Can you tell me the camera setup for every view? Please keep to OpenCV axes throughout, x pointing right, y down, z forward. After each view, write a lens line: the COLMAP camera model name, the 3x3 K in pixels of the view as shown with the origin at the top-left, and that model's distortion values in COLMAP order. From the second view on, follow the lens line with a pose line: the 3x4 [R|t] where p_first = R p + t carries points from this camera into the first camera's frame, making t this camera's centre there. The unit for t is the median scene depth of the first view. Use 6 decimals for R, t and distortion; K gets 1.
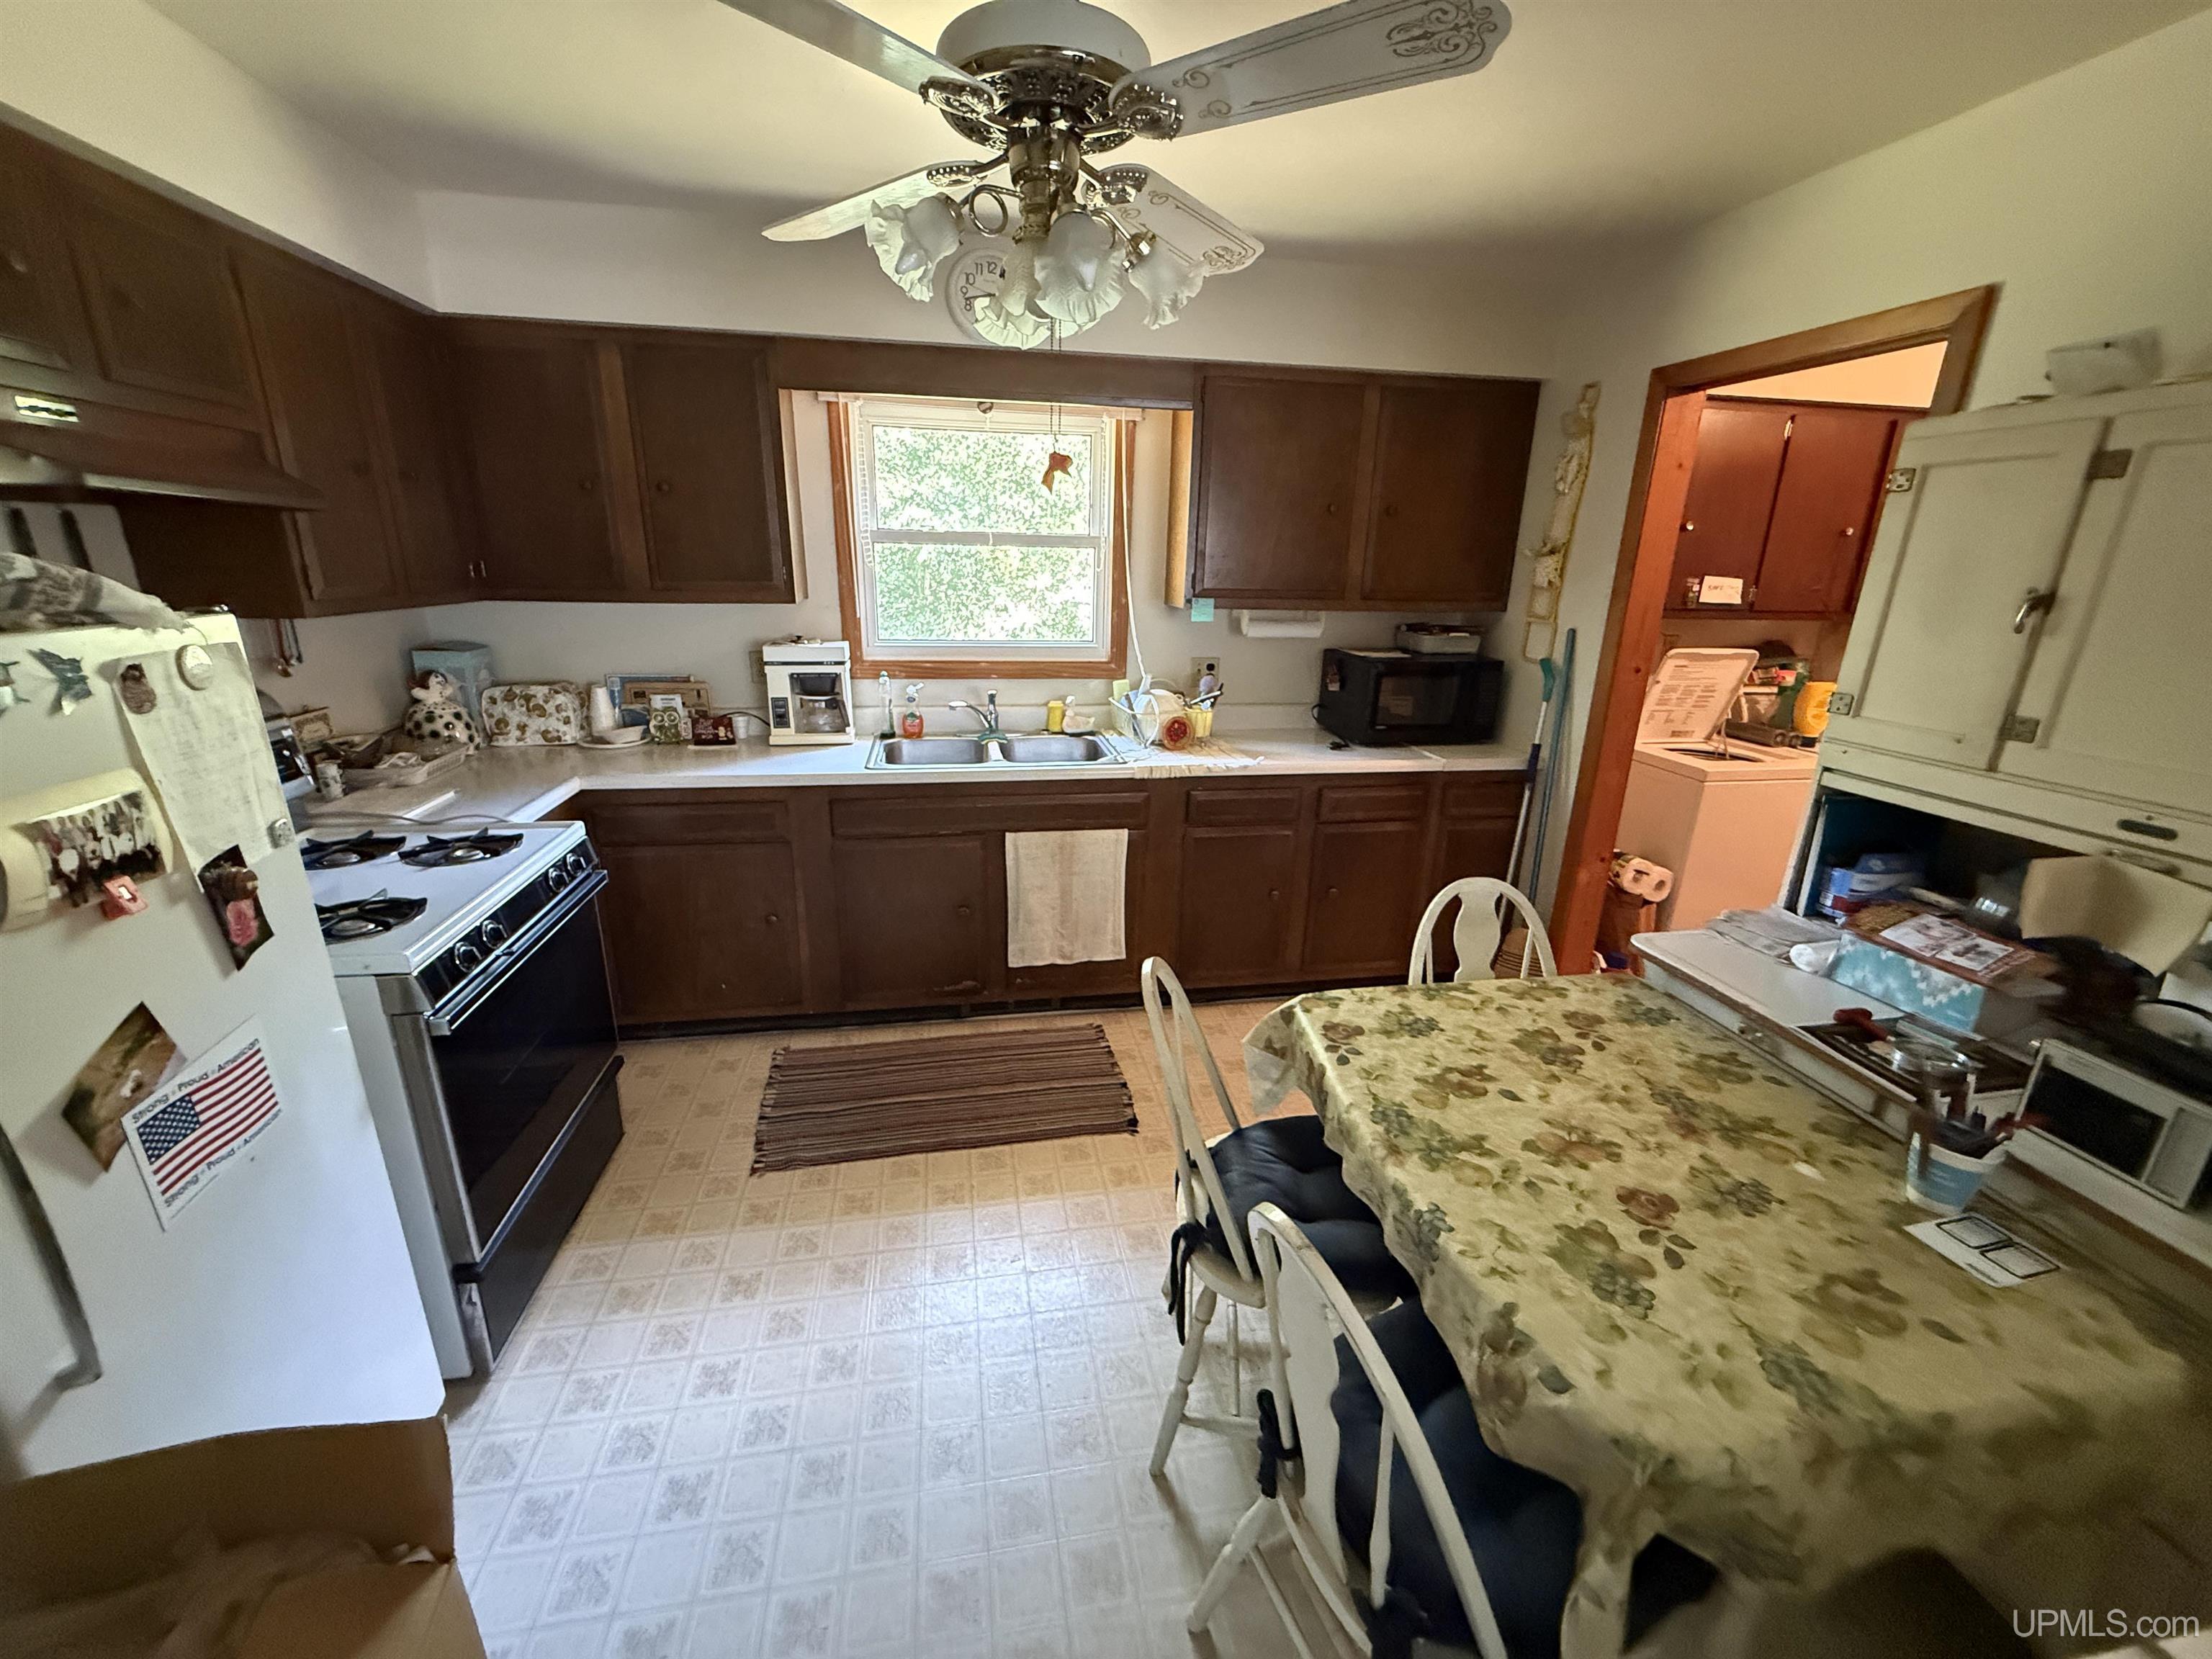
lens RADIAL K [[889.9, 0, 1106.0], [0, 889.9, 829.5], [0, 0, 1]] dist [-0.000745, -0.000210]
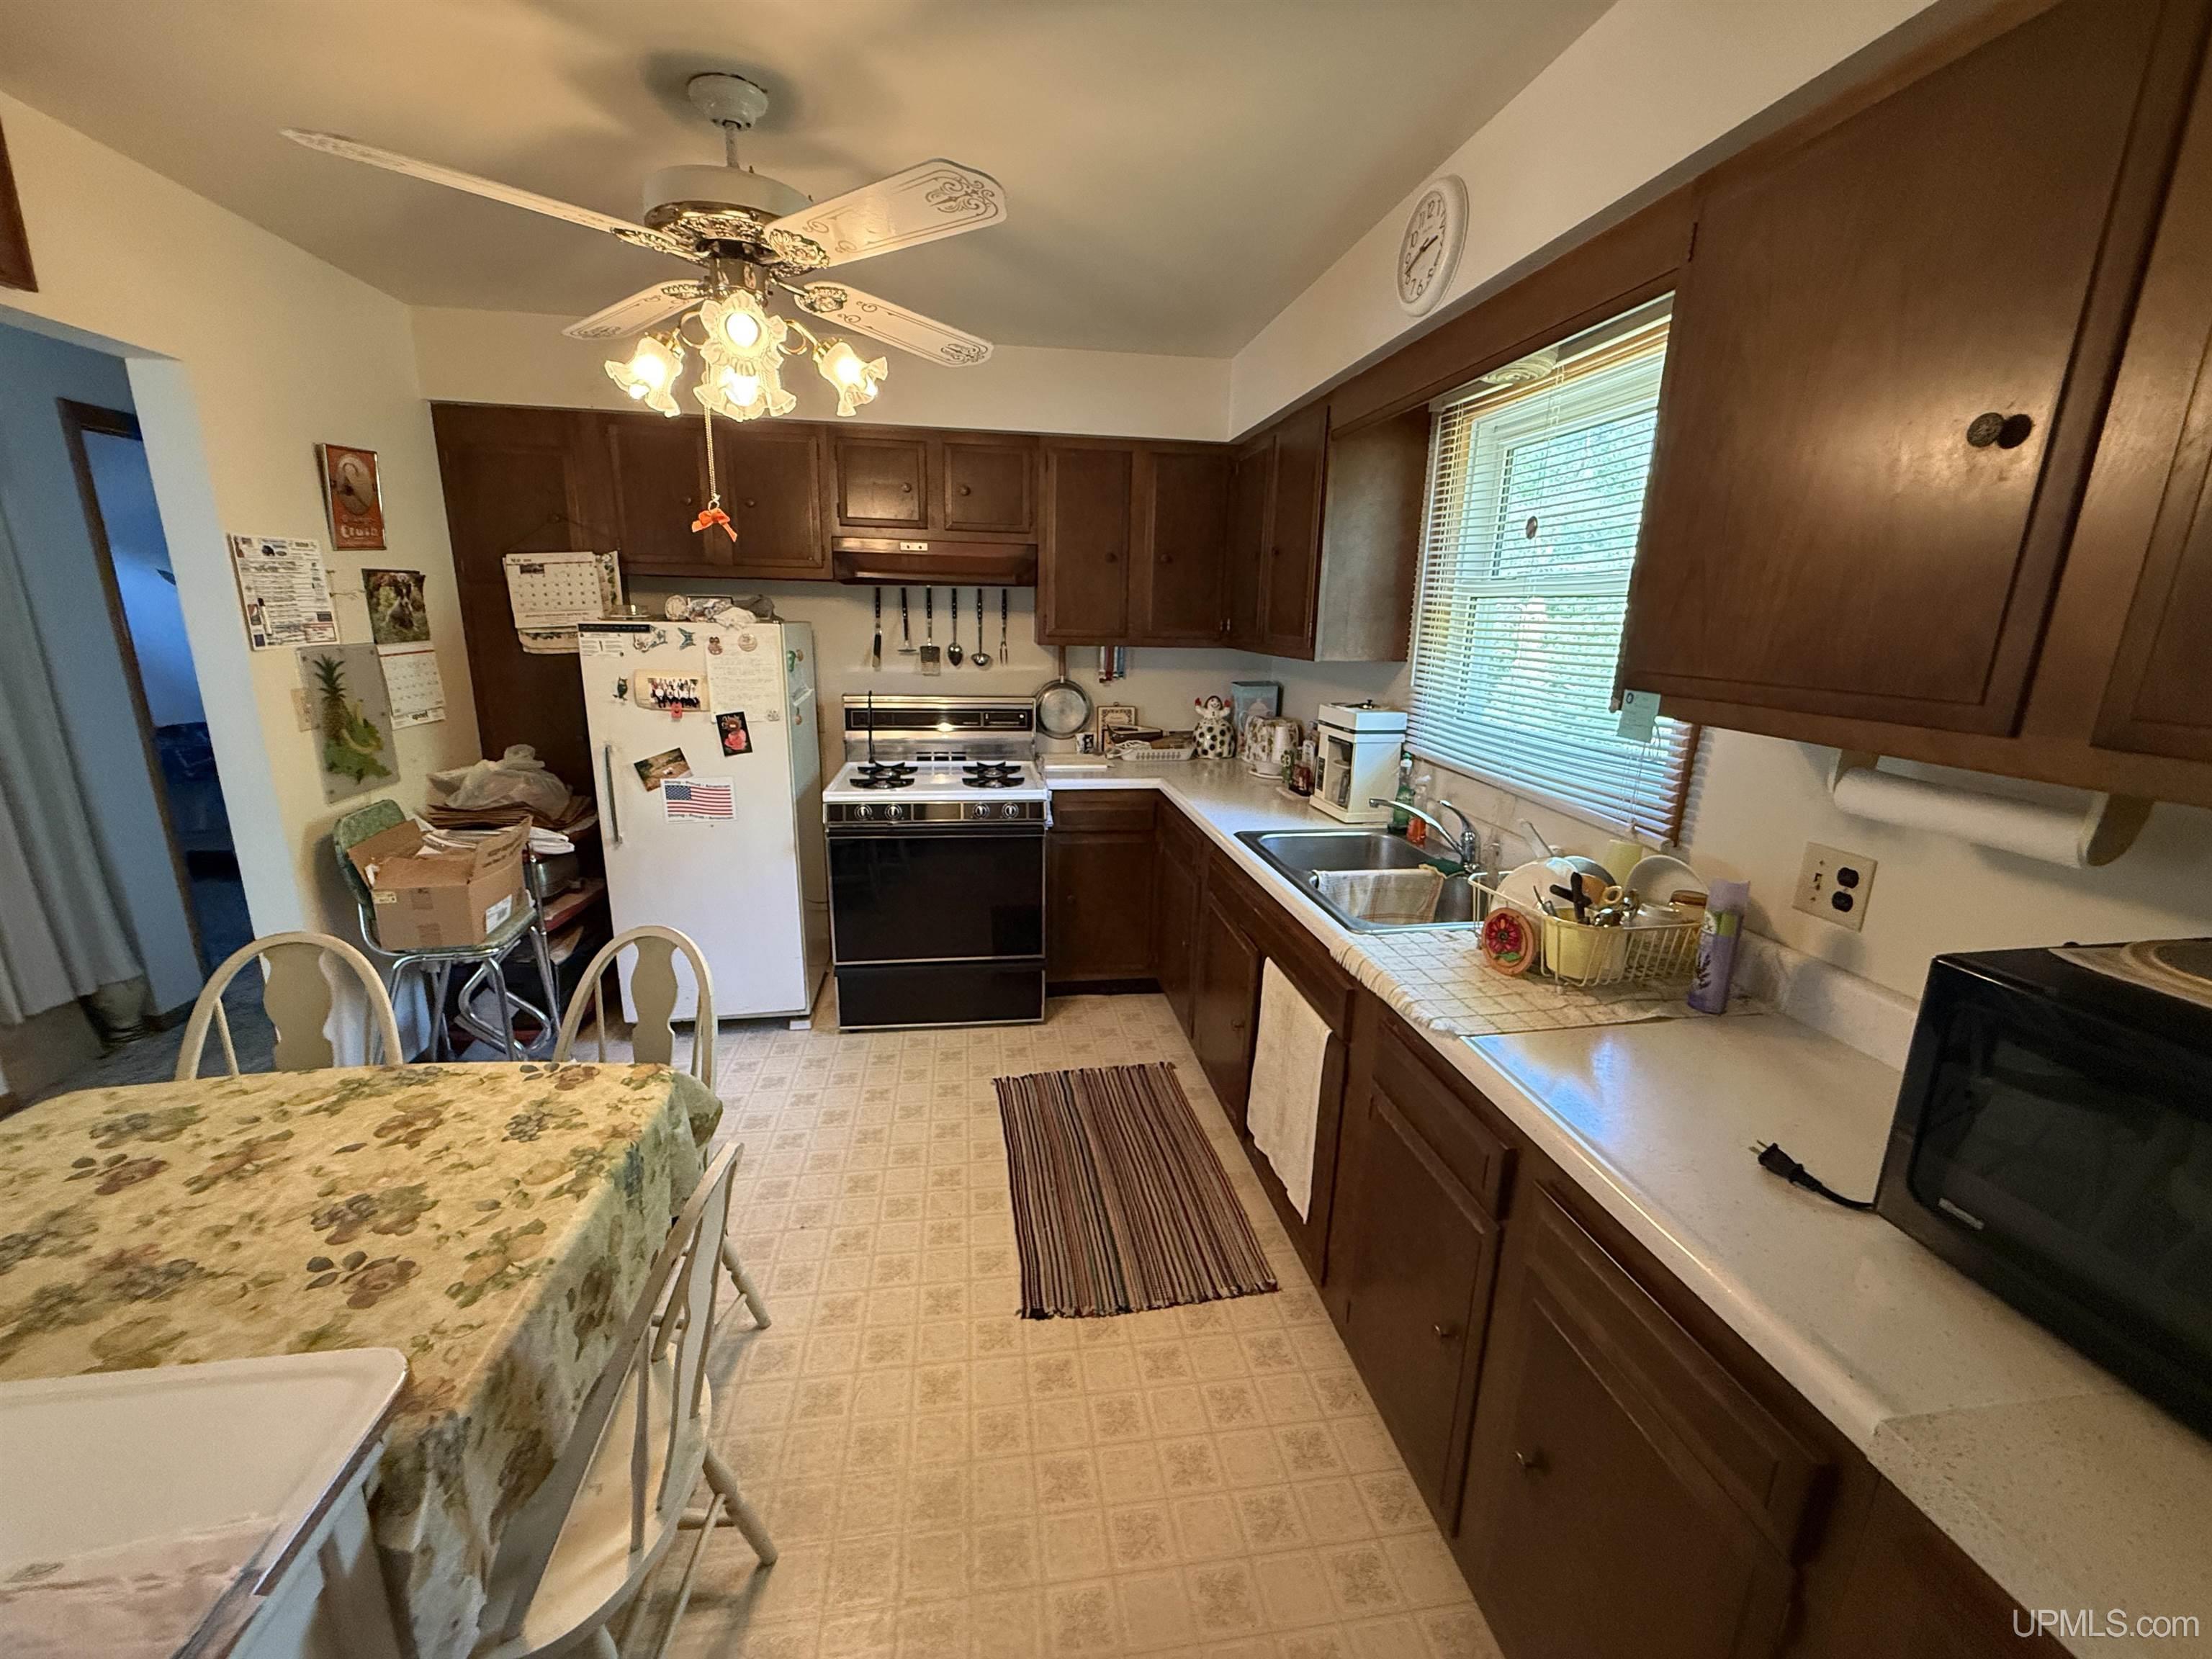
lens RADIAL K [[889.9, 0, 1106.0], [0, 889.9, 829.5], [0, 0, 1]] dist [-0.000745, -0.000210]
pose [[-0.034034, 0.219802, -0.974951, 1.358820], [-0.316109, 0.923067, 0.219139, -0.488375], [0.948112, 0.315649, 0.038065, 1.740972]]
